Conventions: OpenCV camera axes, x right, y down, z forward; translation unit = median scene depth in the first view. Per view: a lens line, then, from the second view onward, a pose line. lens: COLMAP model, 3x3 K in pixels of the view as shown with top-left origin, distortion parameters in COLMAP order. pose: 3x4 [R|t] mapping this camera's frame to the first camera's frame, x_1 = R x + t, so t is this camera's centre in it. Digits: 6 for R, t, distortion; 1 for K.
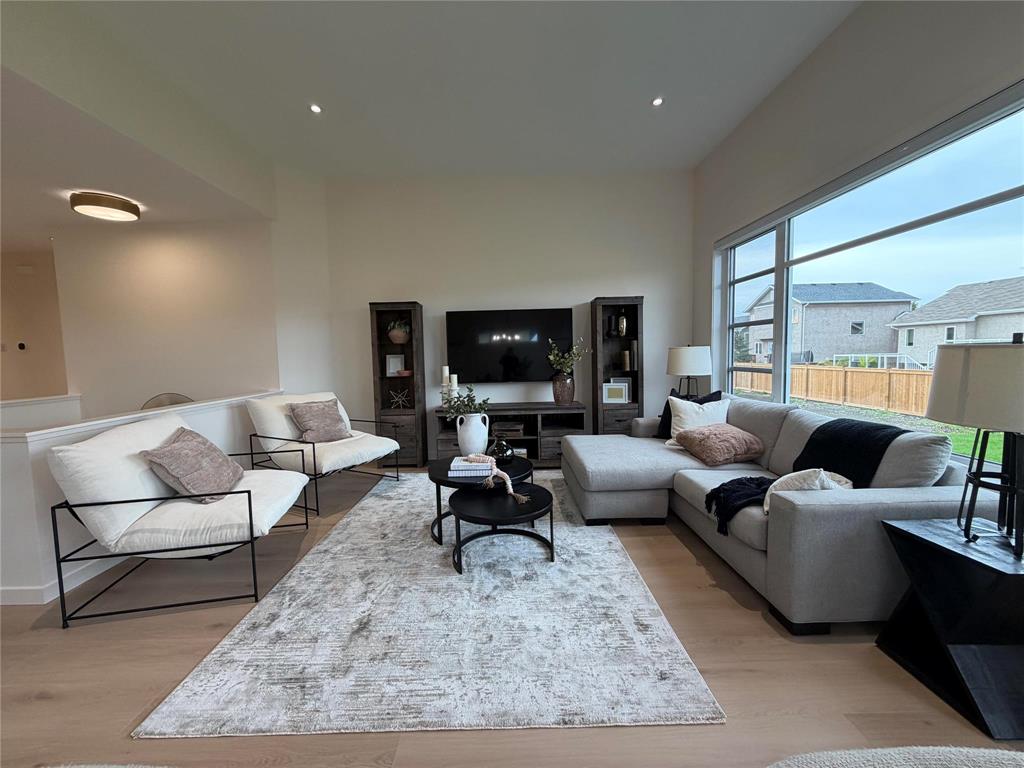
lens RADIAL K [[407.1, 0, 510.4], [0, 407.1, 384.7], [0, 0, 1]] dist [-0.001971, 0.000529]
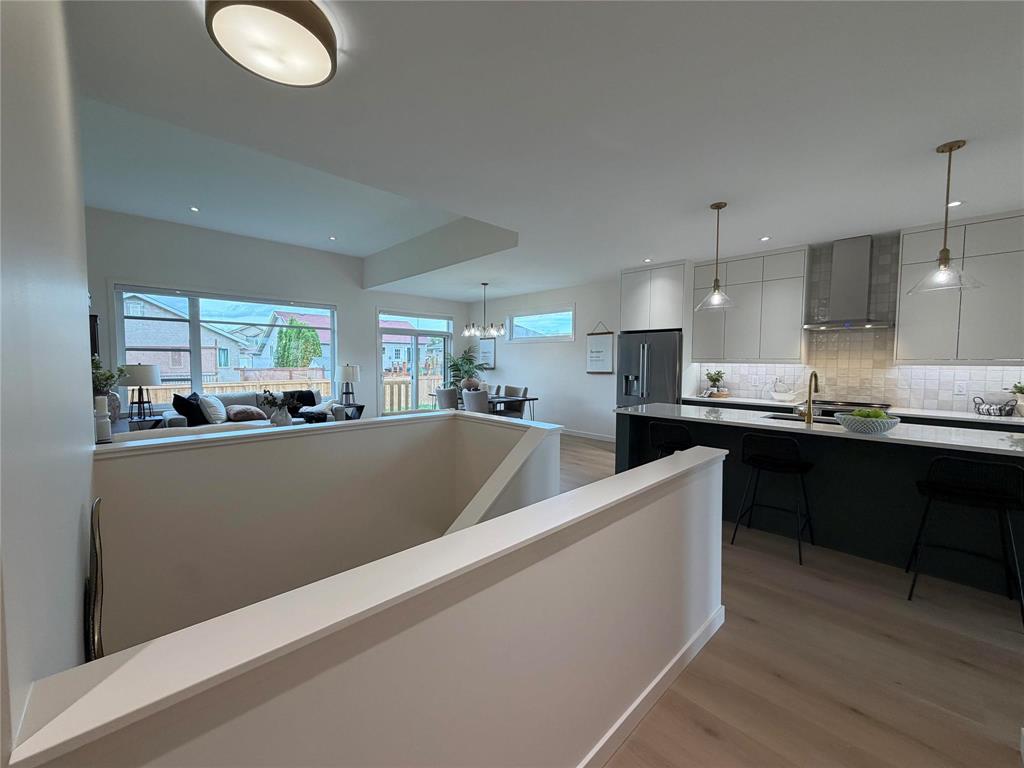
lens RADIAL K [[407.1, 0, 509.8], [0, 407.1, 379.8], [0, 0, 1]] dist [-0.001971, 0.000529]
pose [[-0.679947, -0.018159, 0.733036, -1.926914], [0.064843, 0.994288, 0.084778, -0.112474], [-0.730389, 0.105177, -0.674885, 1.460175]]
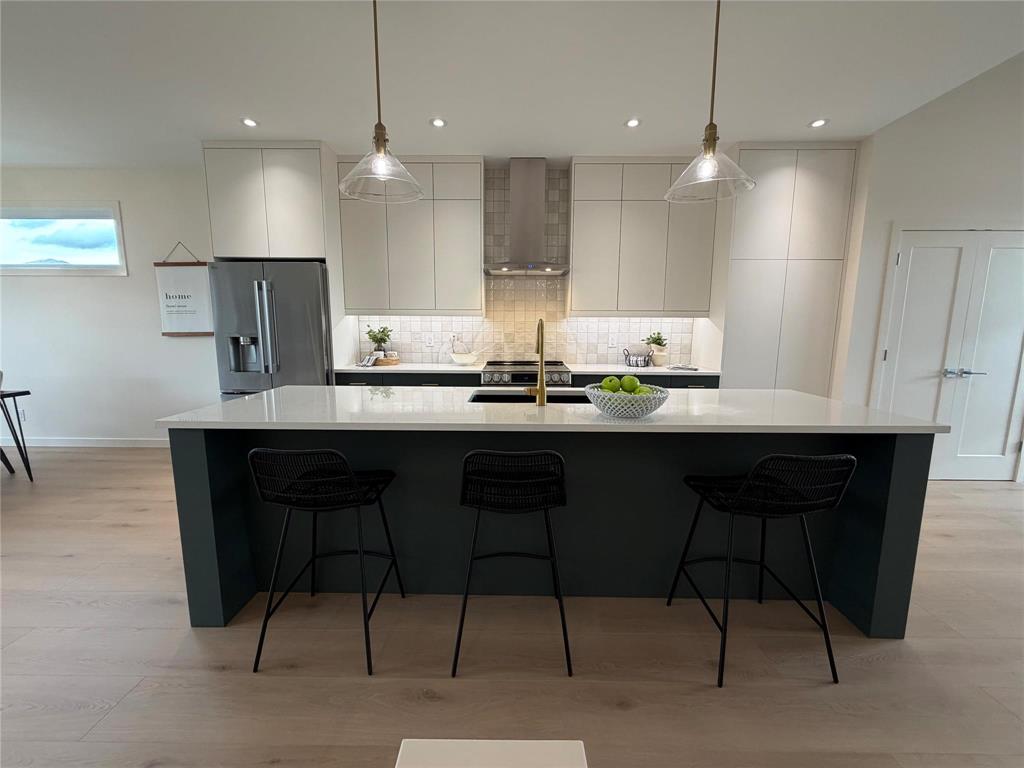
lens RADIAL K [[407.1, 0, 512.8], [0, 407.1, 384.6], [0, 0, 1]] dist [-0.001971, 0.000529]
pose [[-0.999656, 0.011832, 0.023392, -1.649588], [0.016674, 0.975563, 0.219089, -0.031638], [-0.020228, 0.219403, -0.975425, 0.799371]]
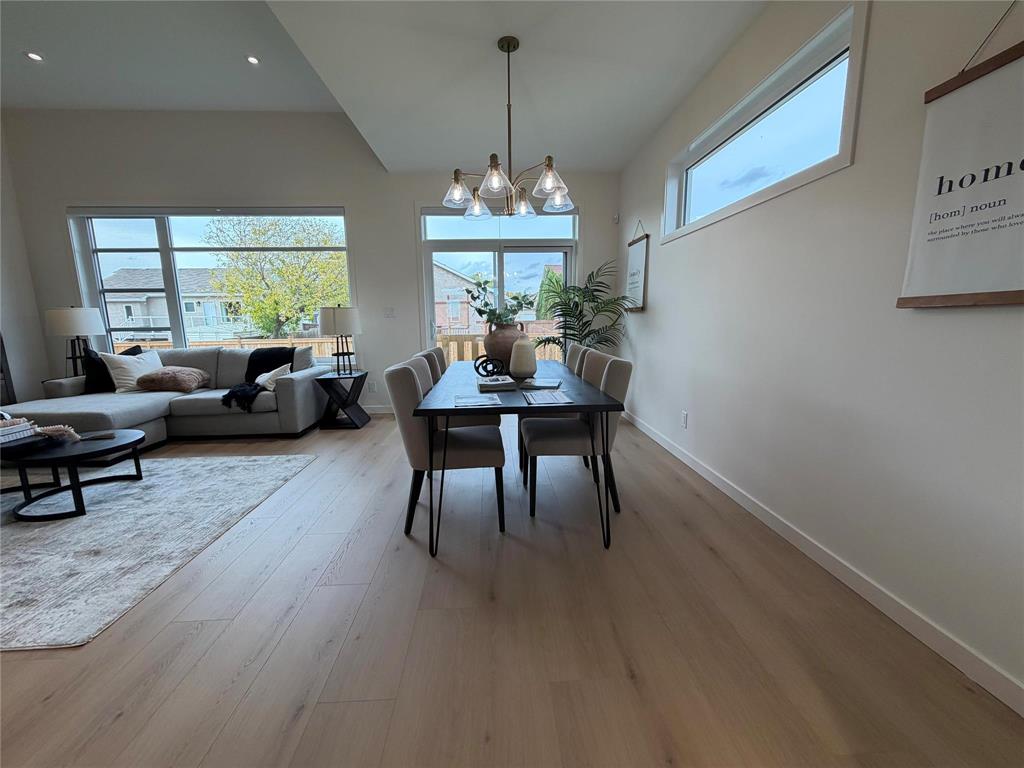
lens RADIAL K [[407.1, 0, 509.7], [0, 407.1, 382.0], [0, 0, 1]] dist [-0.001971, 0.000529]
pose [[-0.035394, -0.137077, 0.989928, -0.914403], [0.091587, 0.985935, 0.139799, 0.067555], [-0.995168, 0.095612, -0.022342, -0.071994]]
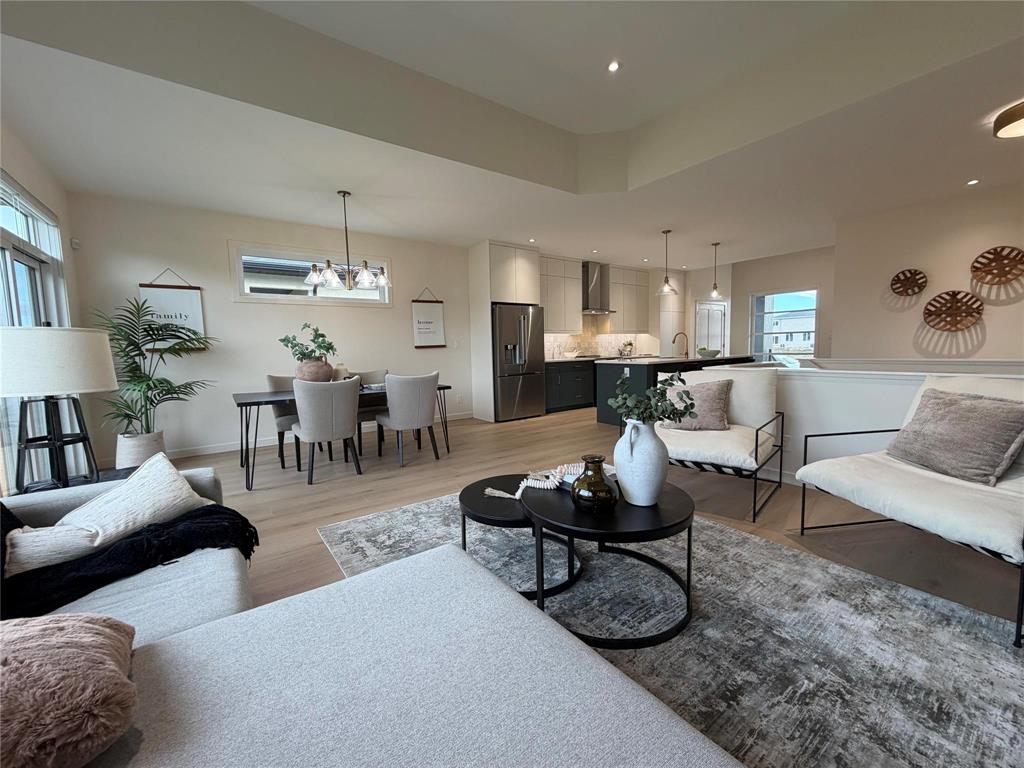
lens RADIAL K [[407.1, 0, 508.9], [0, 407.1, 381.7], [0, 0, 1]] dist [-0.001971, 0.000529]
pose [[-0.816105, 0.089533, -0.570927, 0.391476], [-0.002631, 0.987340, 0.158596, -0.072002], [0.577898, 0.130933, -0.805537, 1.401072]]
